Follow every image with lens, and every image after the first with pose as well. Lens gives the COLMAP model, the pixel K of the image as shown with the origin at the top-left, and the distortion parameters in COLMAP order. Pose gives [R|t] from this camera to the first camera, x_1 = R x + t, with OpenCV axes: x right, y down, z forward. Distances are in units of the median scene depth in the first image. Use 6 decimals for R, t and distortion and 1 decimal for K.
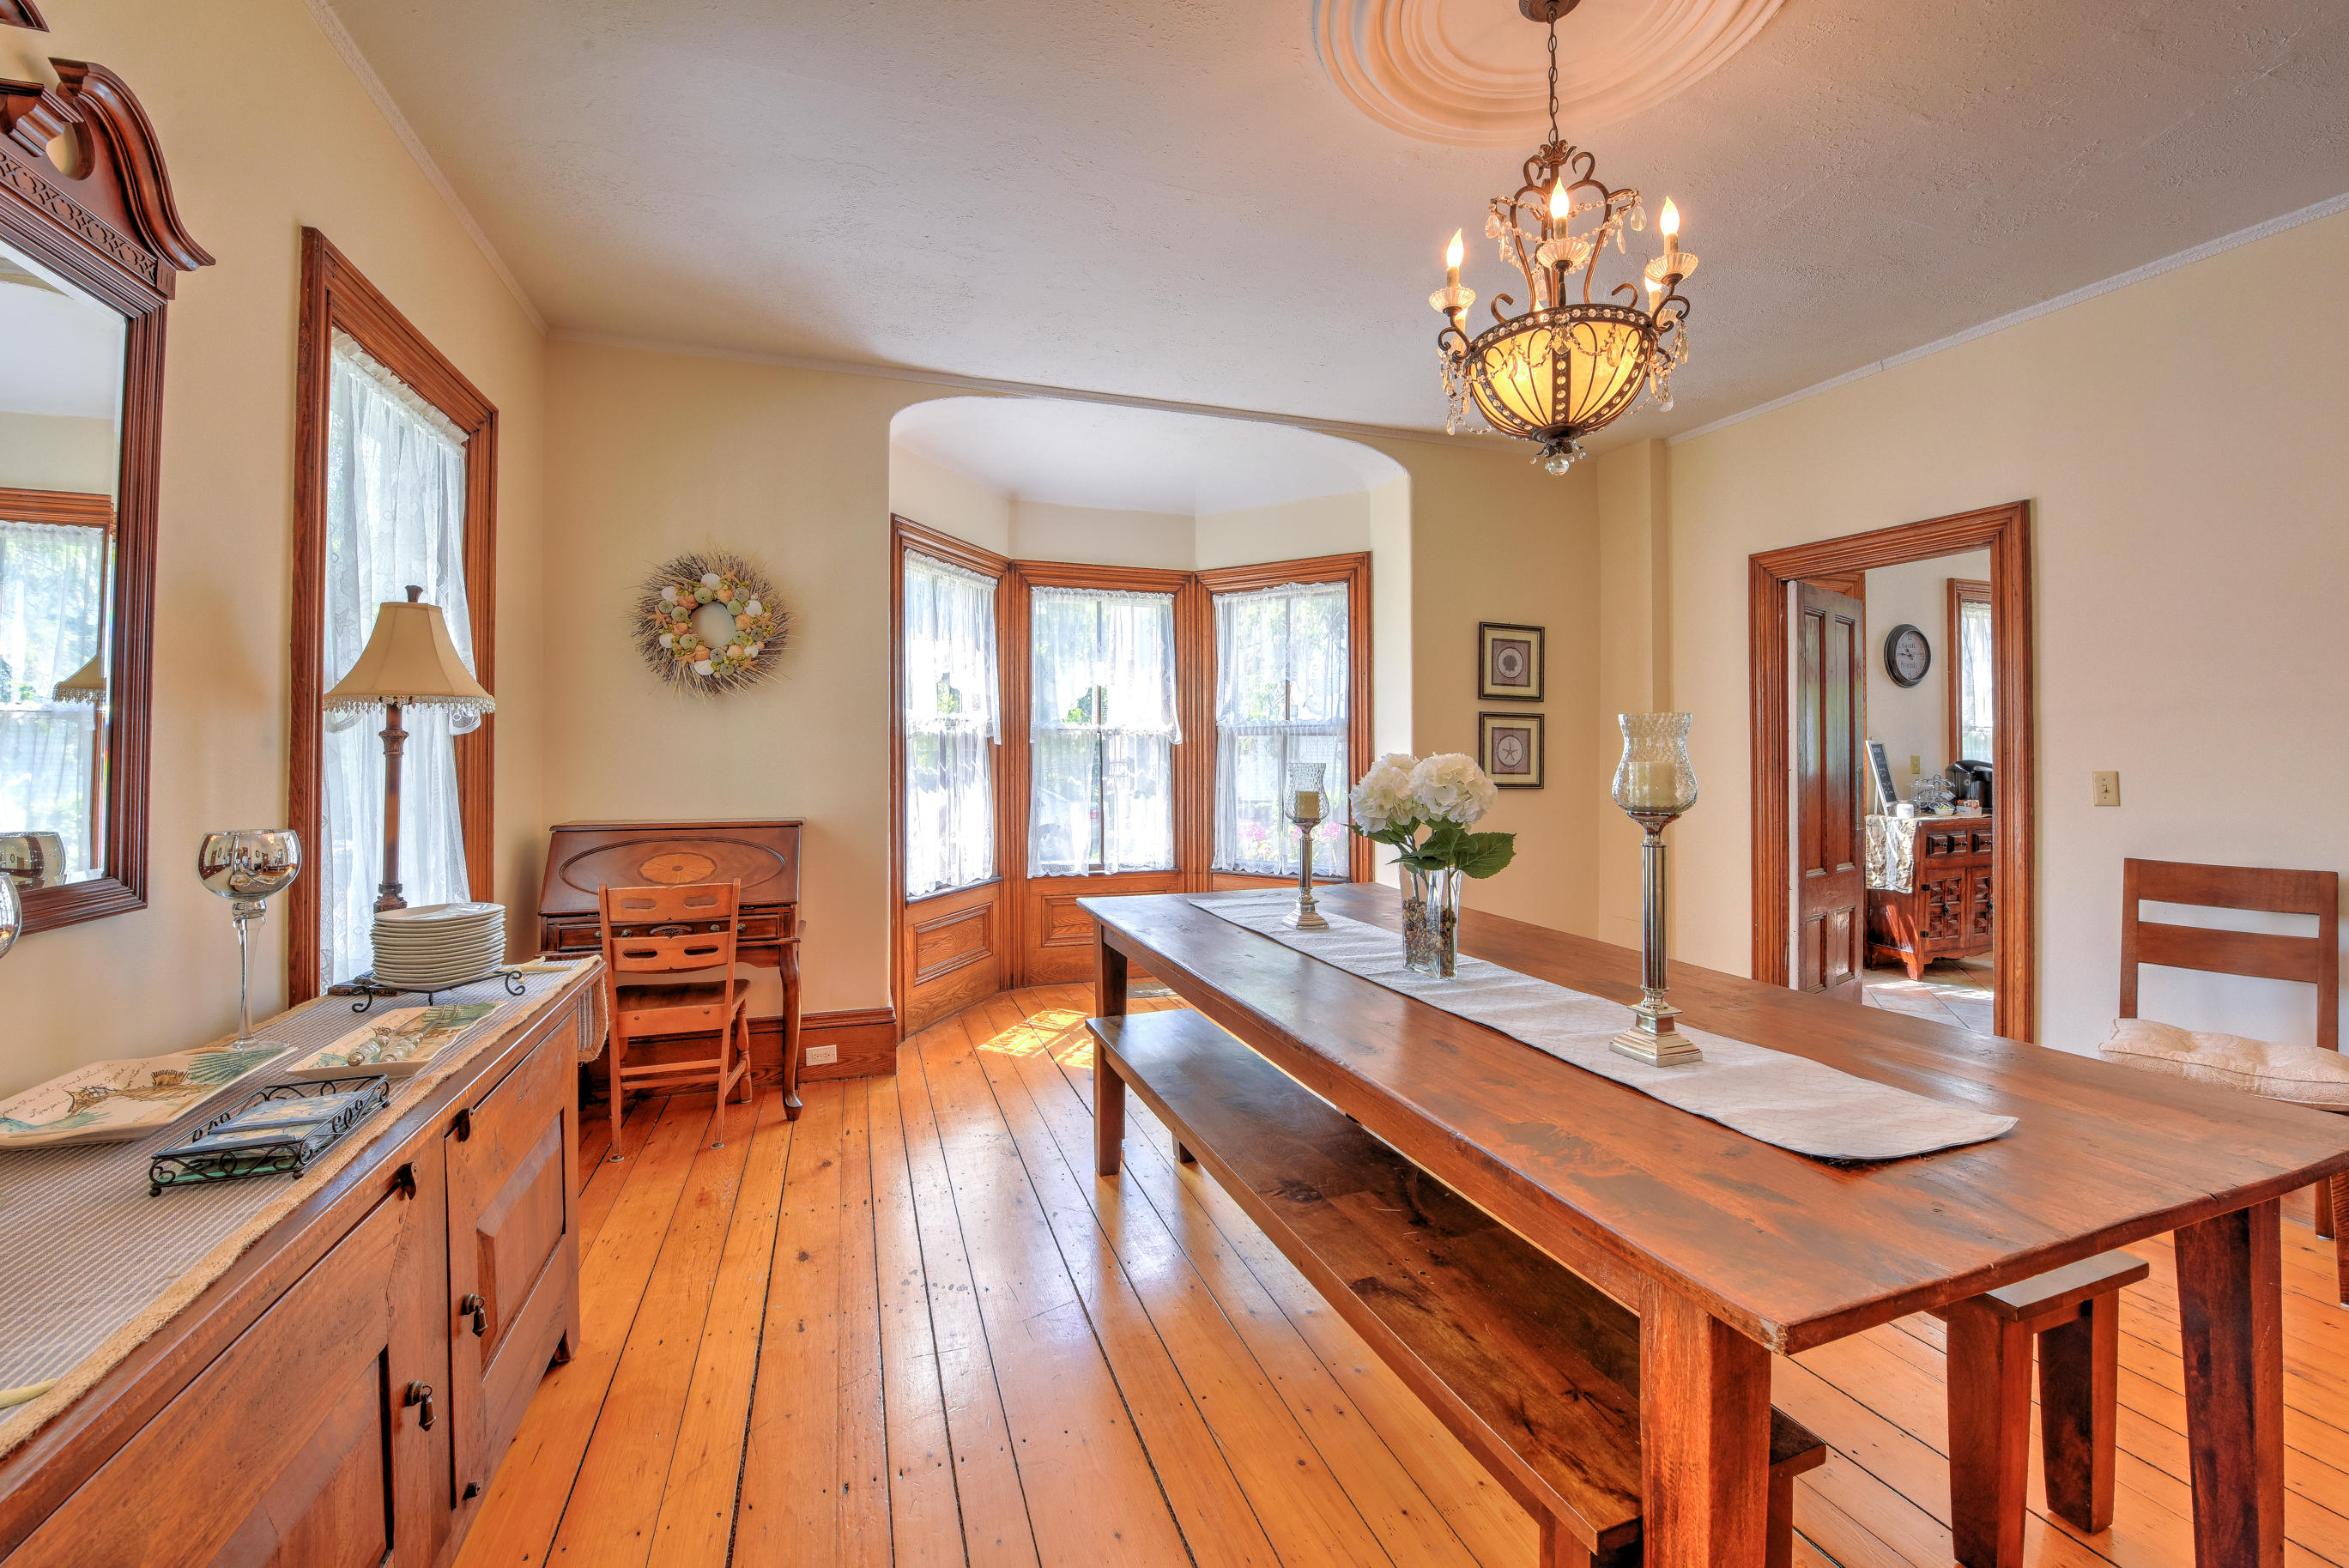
lens RADIAL K [[987.4, 0, 1189.2], [0, 987.4, 744.7], [0, 0, 1]] dist [0.017282, -0.000064]
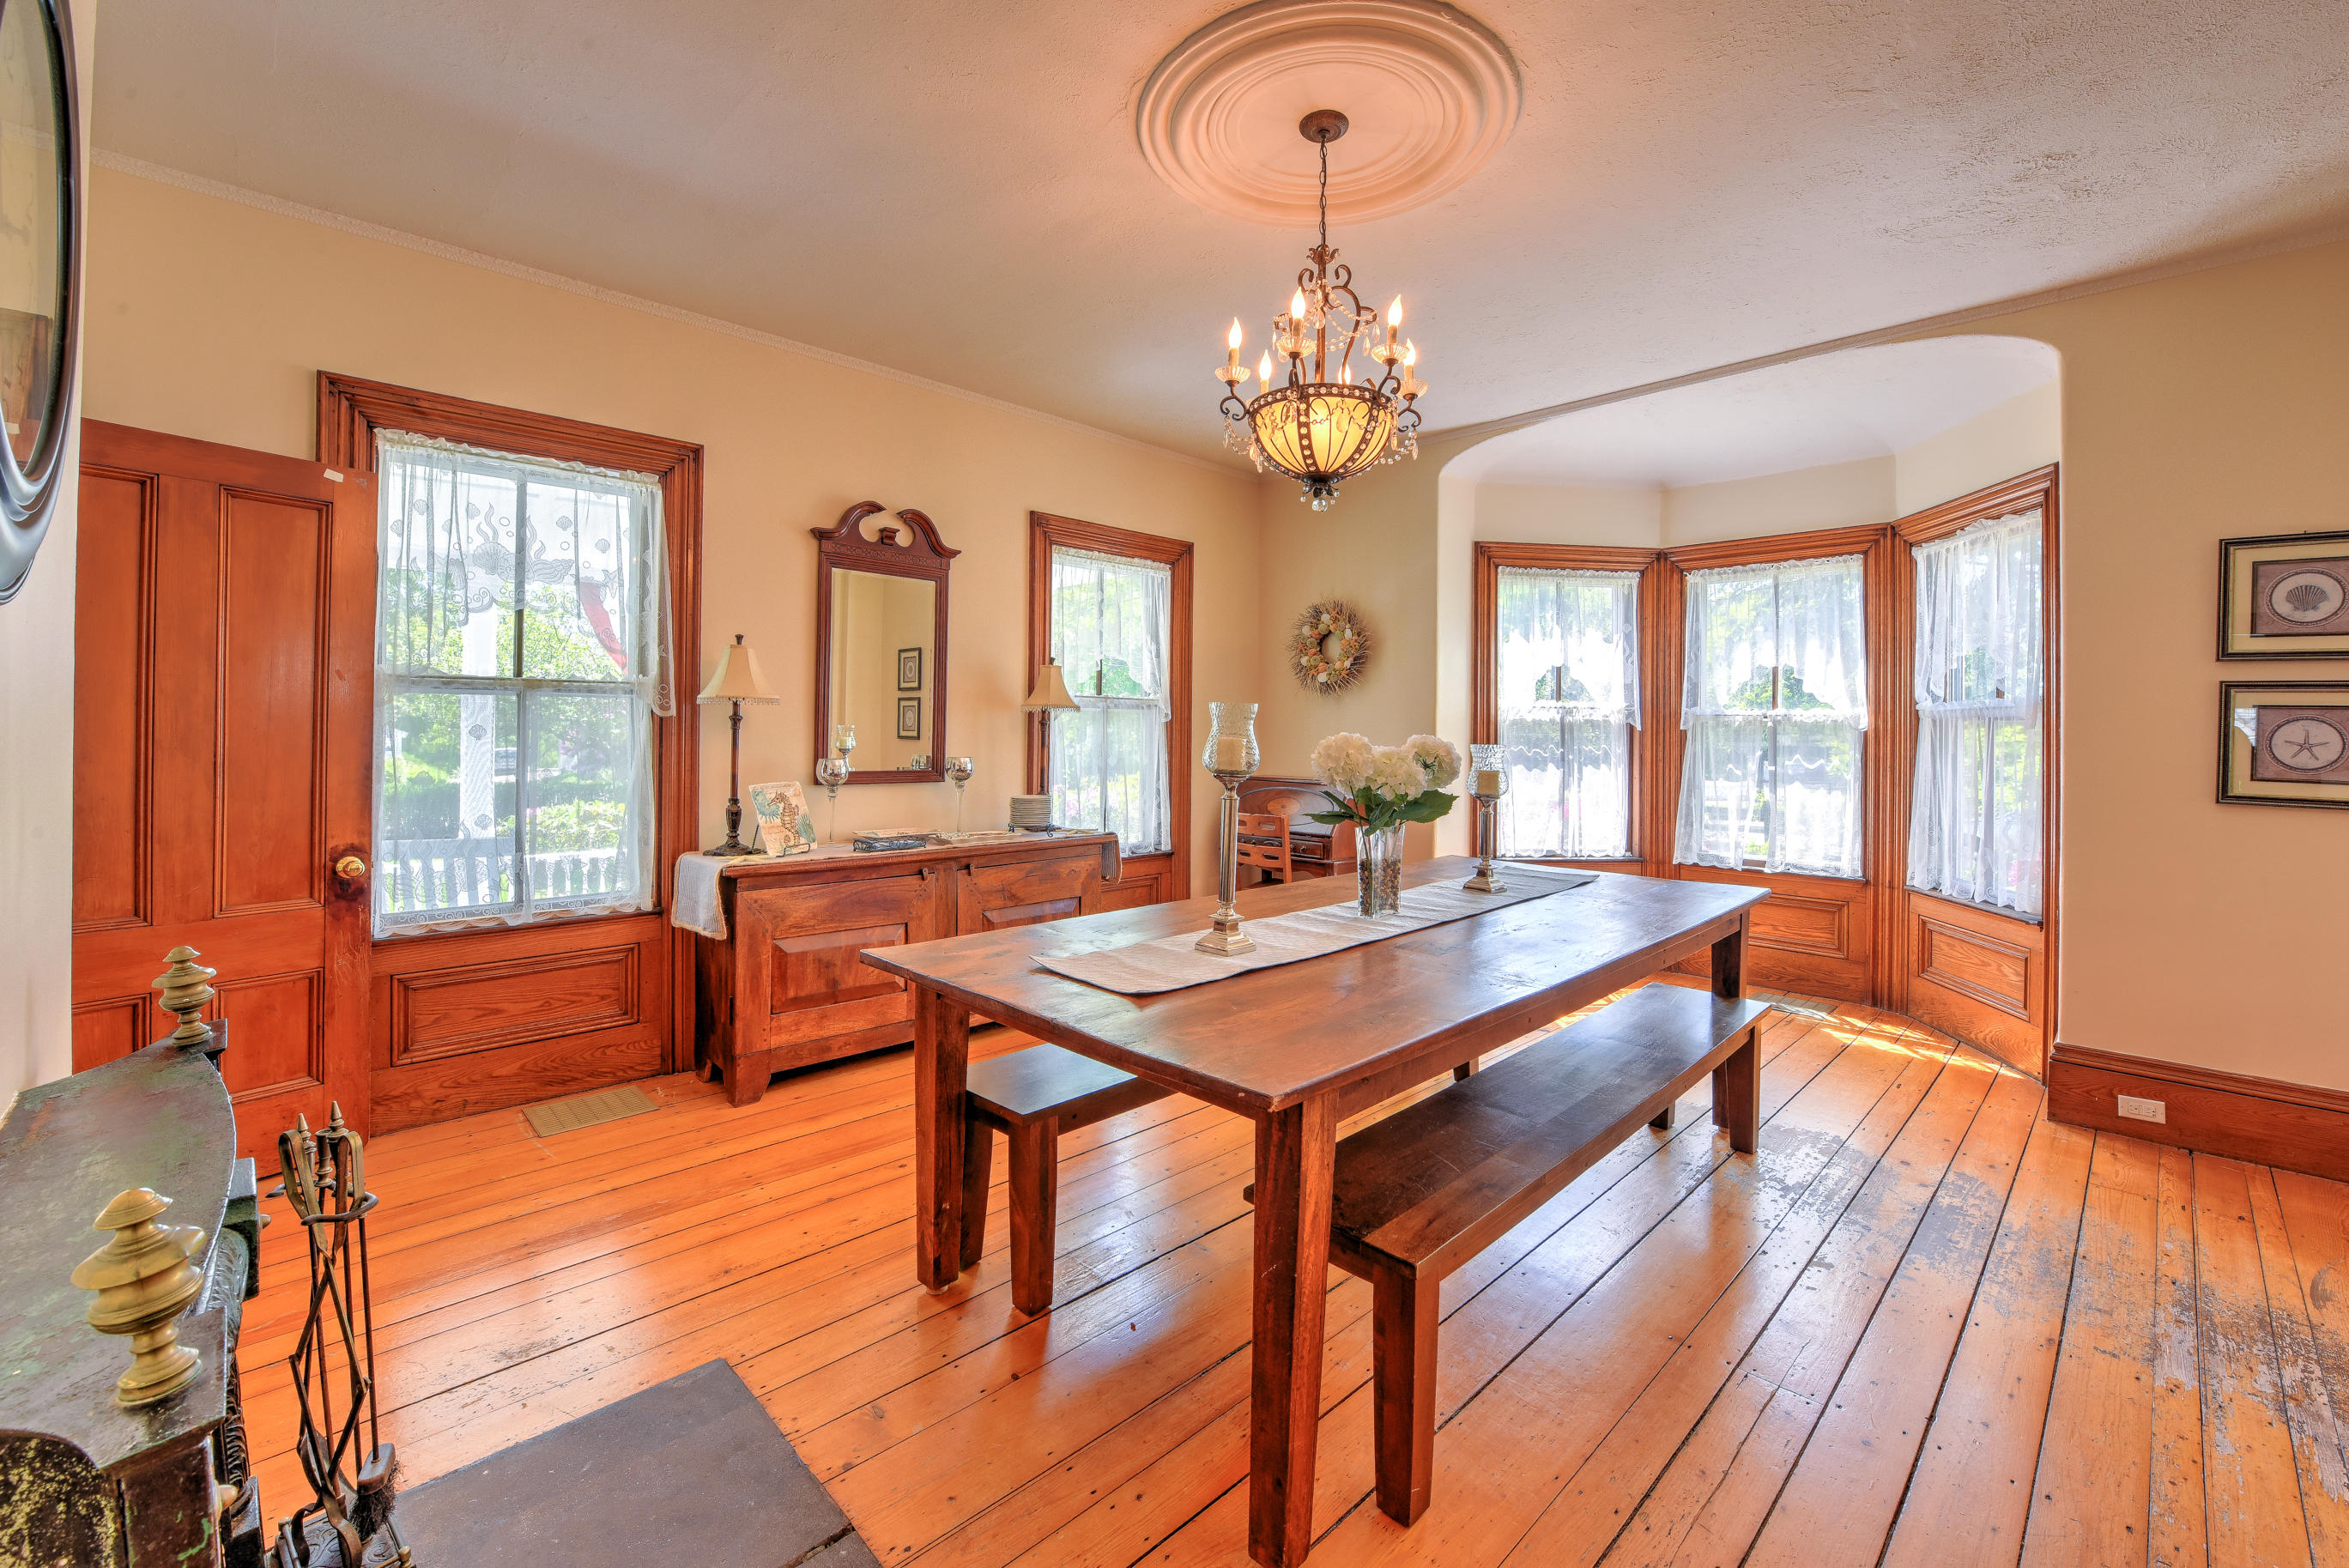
lens RADIAL K [[987.4, 0, 1189.2], [0, 987.4, 744.7], [0, 0, 1]] dist [0.017282, -0.000064]
pose [[0.439202, 0.016793, -0.898231, 0.605568], [-0.006876, 0.999859, 0.015331, 0.002623], [0.898362, -0.000557, 0.439256, 0.125884]]
